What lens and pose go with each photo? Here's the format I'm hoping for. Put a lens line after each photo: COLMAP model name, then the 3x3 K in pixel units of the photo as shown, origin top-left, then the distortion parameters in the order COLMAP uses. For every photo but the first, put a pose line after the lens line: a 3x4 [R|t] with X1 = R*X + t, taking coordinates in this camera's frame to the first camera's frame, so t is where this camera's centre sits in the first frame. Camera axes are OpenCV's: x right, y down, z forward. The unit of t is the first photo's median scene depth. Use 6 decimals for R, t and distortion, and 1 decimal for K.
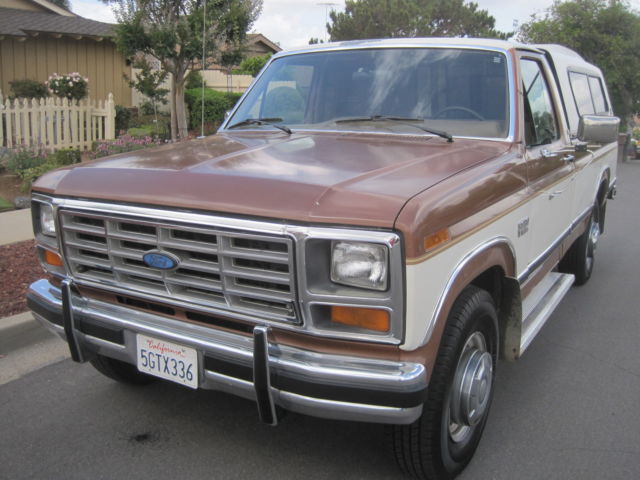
lens RADIAL K [[664.5, 0, 317.1], [0, 664.5, 217.4], [0, 0, 1]] dist [-0.194211, 0.173469]
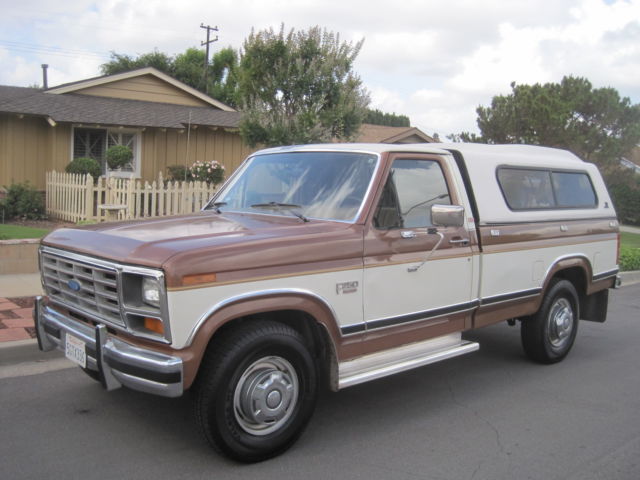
lens RADIAL K [[664.5, 0, 317.1], [0, 664.5, 217.4], [0, 0, 1]] dist [-0.194211, 0.173469]
pose [[0.956938, 0.034219, -0.288269, 0.486371], [-0.072308, 0.989827, -0.122535, 0.032644], [0.281143, 0.138102, 0.949677, -0.229018]]
